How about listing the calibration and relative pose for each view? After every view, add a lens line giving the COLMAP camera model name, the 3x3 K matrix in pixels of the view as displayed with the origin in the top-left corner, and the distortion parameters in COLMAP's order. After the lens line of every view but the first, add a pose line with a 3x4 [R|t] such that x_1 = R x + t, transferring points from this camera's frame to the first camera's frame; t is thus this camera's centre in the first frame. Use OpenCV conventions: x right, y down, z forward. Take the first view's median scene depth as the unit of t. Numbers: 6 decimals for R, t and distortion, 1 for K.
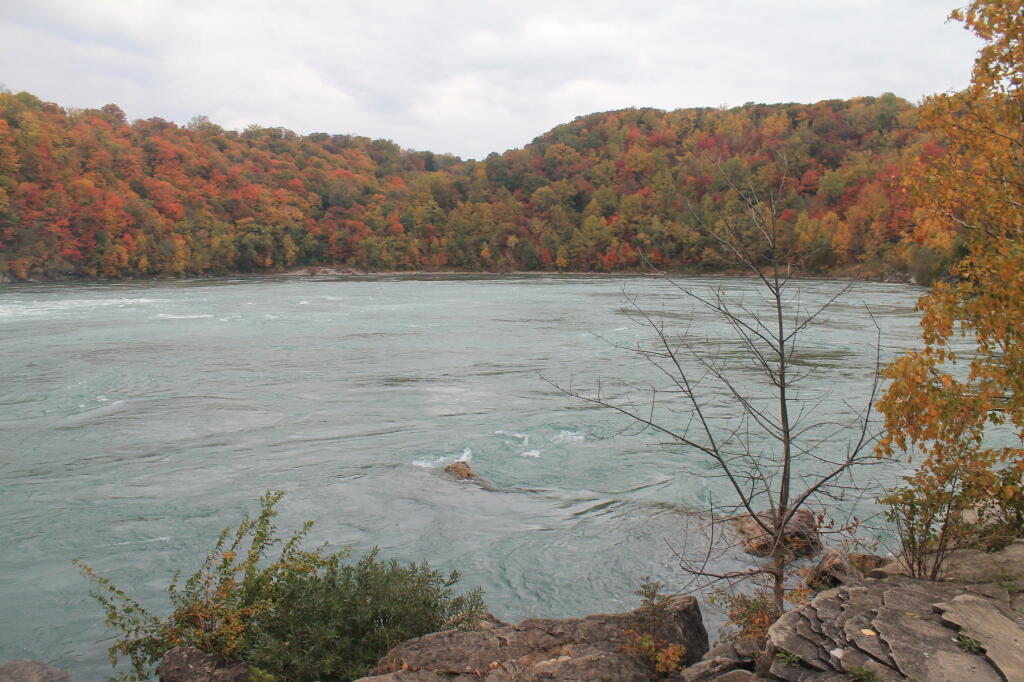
lens RADIAL K [[853.8, 0, 512.0], [0, 853.8, 341.0], [0, 0, 1]] dist [-0.178505, 0.167967]
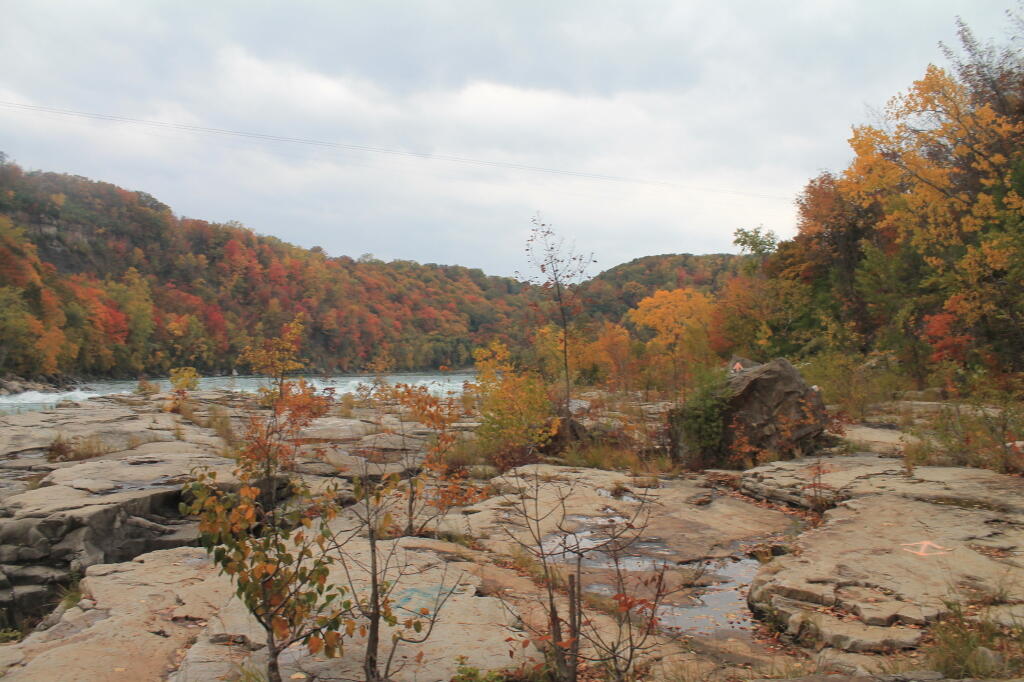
lens RADIAL K [[853.8, 0, 512.0], [0, 853.8, 341.0], [0, 0, 1]] dist [-0.178505, 0.167967]
pose [[0.997874, 0.009607, 0.064468, -0.262956], [-0.001975, 0.993079, -0.117431, 0.039522], [-0.065150, 0.117054, 0.990986, -0.437210]]
